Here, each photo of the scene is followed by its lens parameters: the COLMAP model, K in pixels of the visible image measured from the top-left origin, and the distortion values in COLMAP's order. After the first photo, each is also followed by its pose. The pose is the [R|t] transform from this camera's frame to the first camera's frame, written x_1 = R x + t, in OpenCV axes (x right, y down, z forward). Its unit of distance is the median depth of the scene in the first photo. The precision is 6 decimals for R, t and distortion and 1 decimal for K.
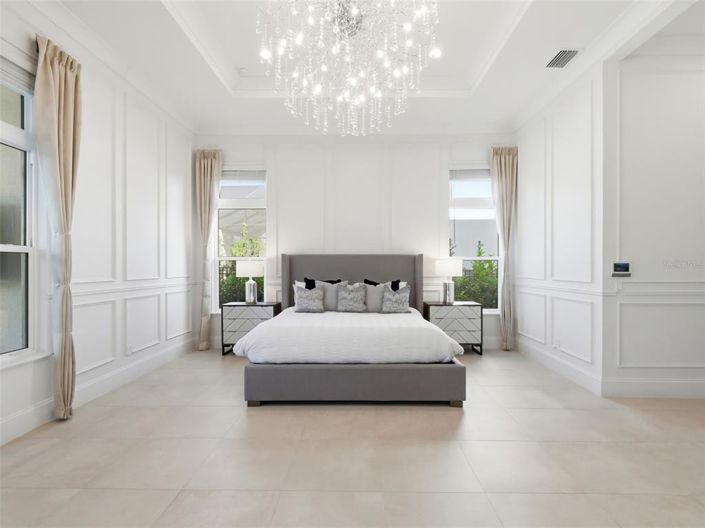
lens RADIAL K [[337.2, 0, 352.0], [0, 337.2, 267.6], [0, 0, 1]] dist [-0.001610, -0.000157]
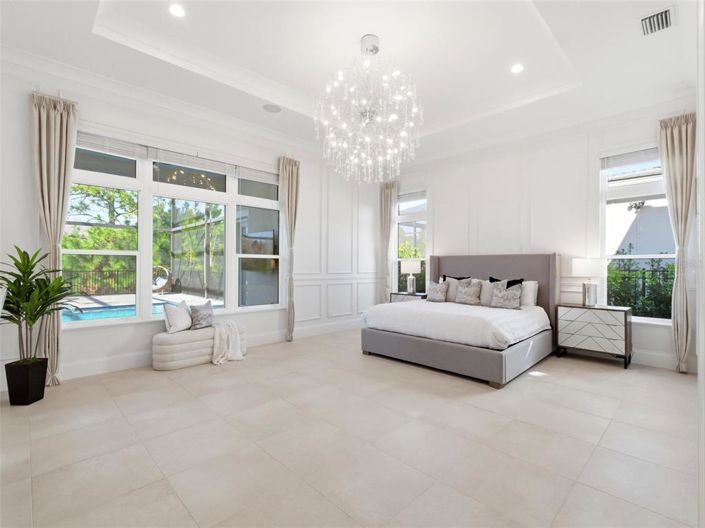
lens RADIAL K [[326.5, 0, 353.9], [0, 326.5, 263.6], [0, 0, 1]] dist [-0.000238, 0.000190]
pose [[0.720408, -0.002034, -0.693547, 0.470494], [-0.006739, 0.999928, -0.009932, 0.003544], [0.693518, 0.011829, 0.720343, -0.086910]]
